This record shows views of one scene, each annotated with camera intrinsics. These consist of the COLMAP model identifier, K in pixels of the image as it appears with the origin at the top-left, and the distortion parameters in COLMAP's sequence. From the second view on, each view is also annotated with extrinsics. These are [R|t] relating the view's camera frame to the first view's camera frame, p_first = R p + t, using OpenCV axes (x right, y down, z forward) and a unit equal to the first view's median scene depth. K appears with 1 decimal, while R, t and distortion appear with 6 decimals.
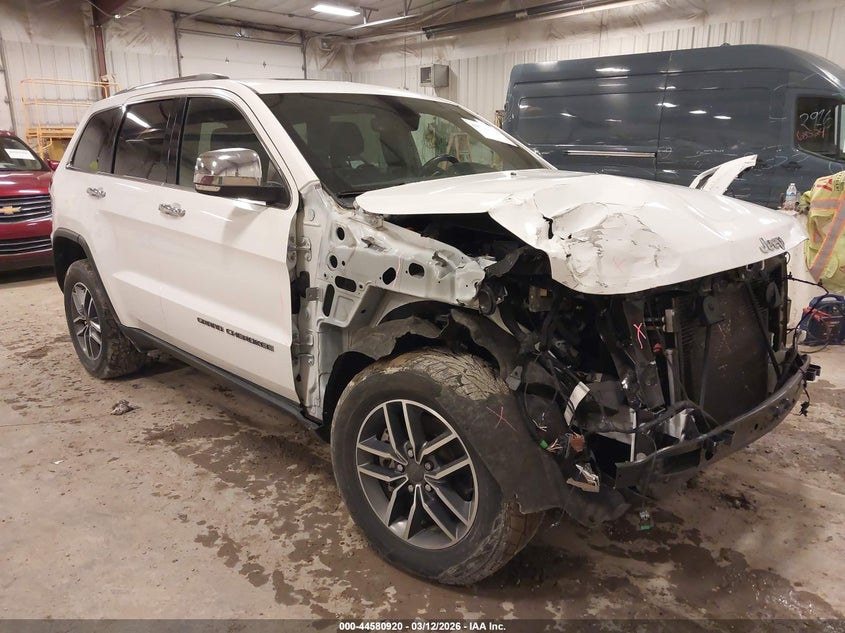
lens RADIAL K [[680.4, 0, 420.0], [0, 680.4, 316.1], [0, 0, 1]] dist [0.004818, -0.000228]
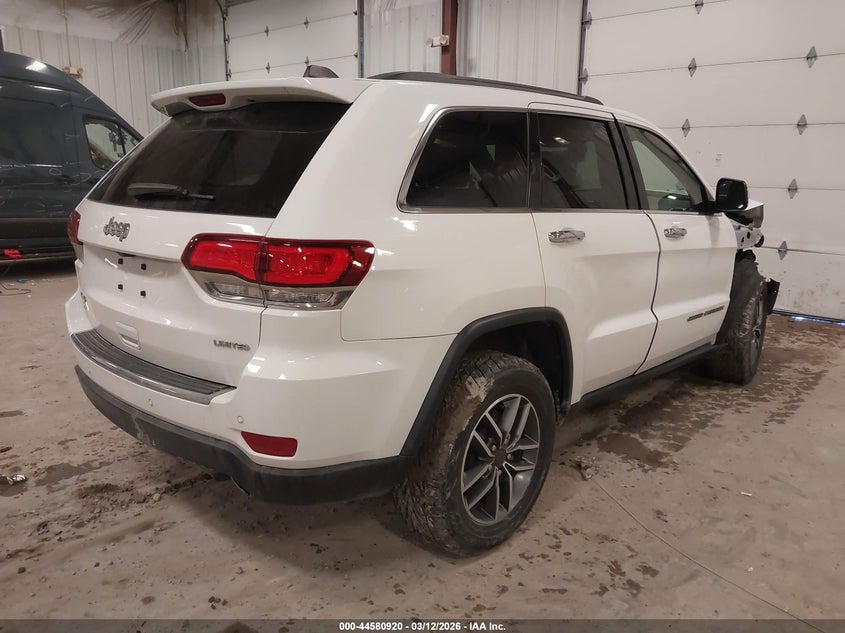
lens RADIAL K [[680.4, 0, 420.0], [0, 680.4, 320.8], [0, 0, 1]] dist [0.004818, -0.000228]
pose [[-0.054389, -0.212805, 0.975580, -1.363498], [0.230576, 0.947944, 0.219632, -0.334692], [-0.971533, 0.236890, -0.002490, 1.362504]]
